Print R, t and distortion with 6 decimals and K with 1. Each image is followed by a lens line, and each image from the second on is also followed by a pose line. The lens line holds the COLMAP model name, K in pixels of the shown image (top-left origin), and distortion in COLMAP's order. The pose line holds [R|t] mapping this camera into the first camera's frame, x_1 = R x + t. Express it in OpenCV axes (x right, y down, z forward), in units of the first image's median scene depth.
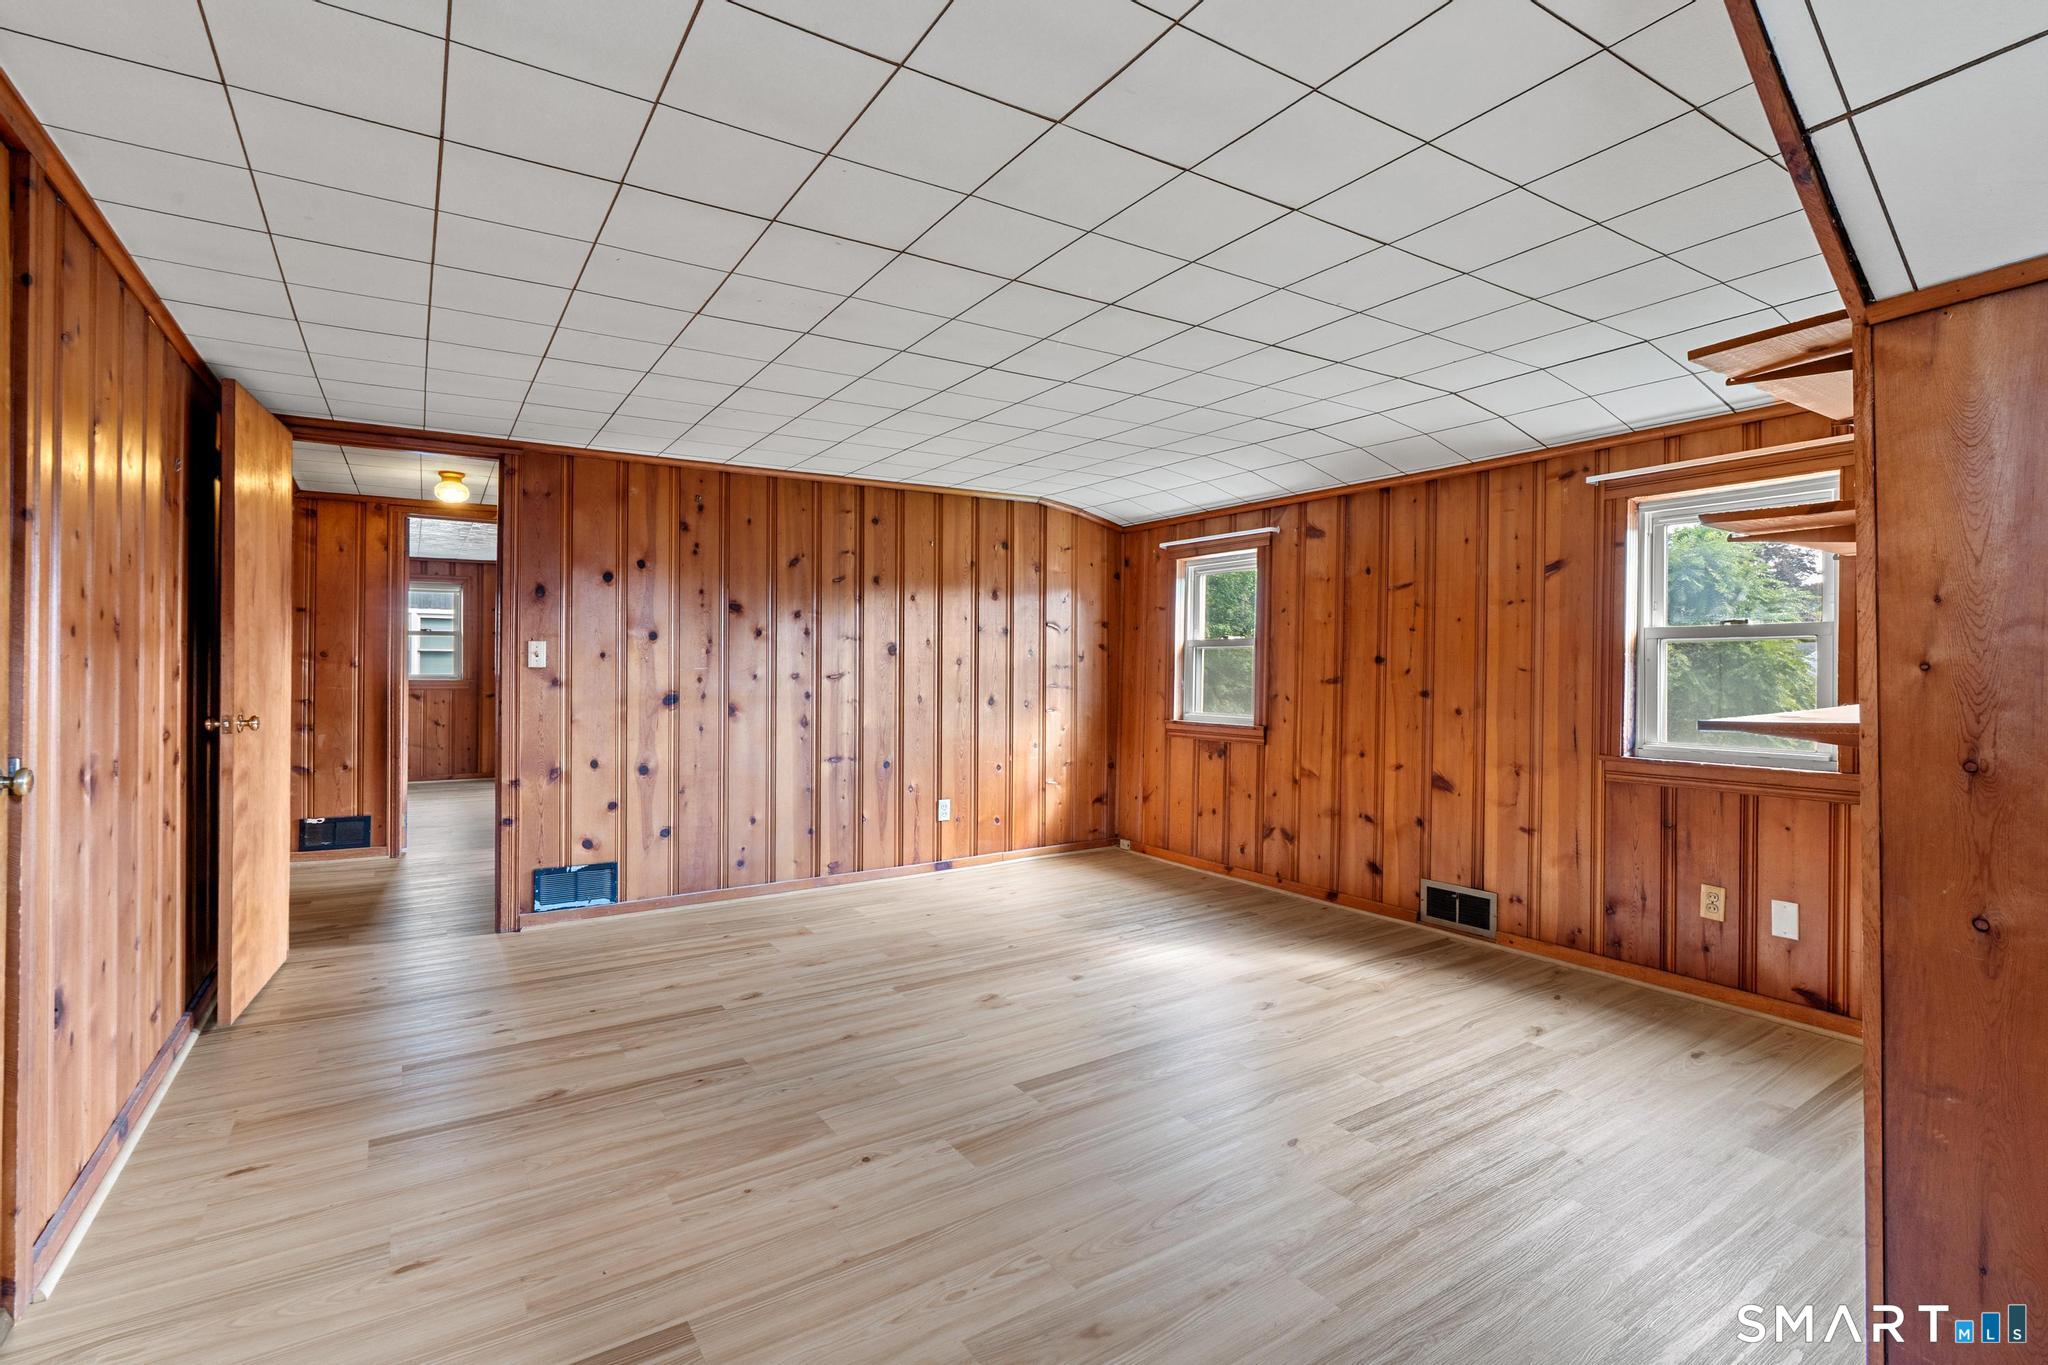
lens RADIAL K [[933.6, 0, 1006.0], [0, 933.6, 670.2], [0, 0, 1]] dist [-0.004816, 0.001107]
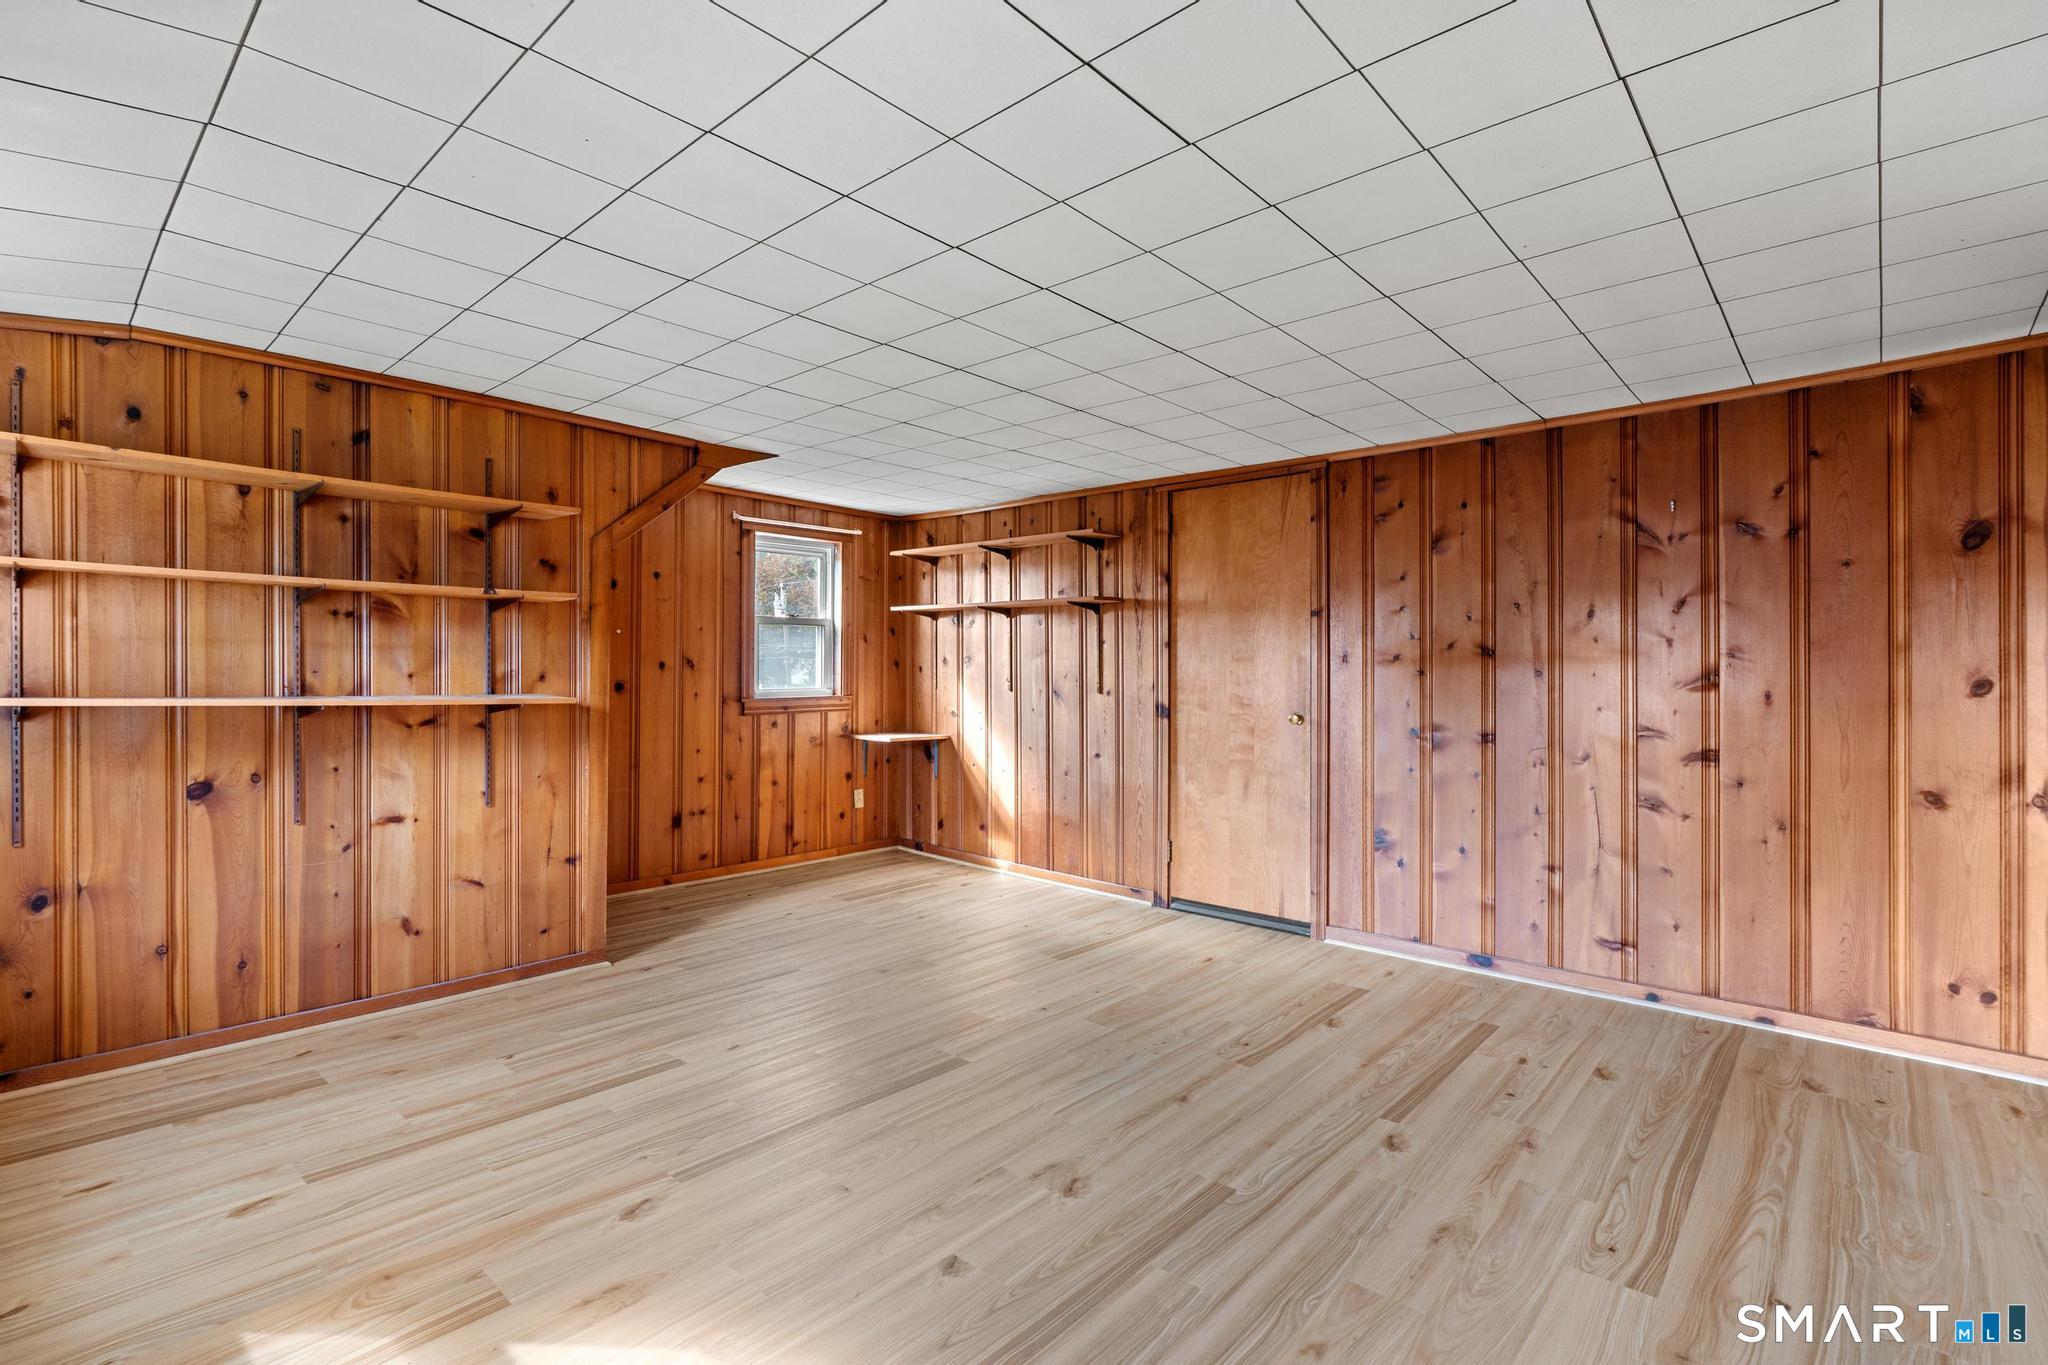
lens RADIAL K [[933.6, 0, 1006.0], [0, 933.6, 670.2], [0, 0, 1]] dist [-0.004816, 0.001107]
pose [[-0.965798, -0.008306, -0.259164, 0.214961], [-0.008597, 0.999963, -0.000011, -0.006452], [0.259154, 0.002218, -0.965833, 1.758220]]
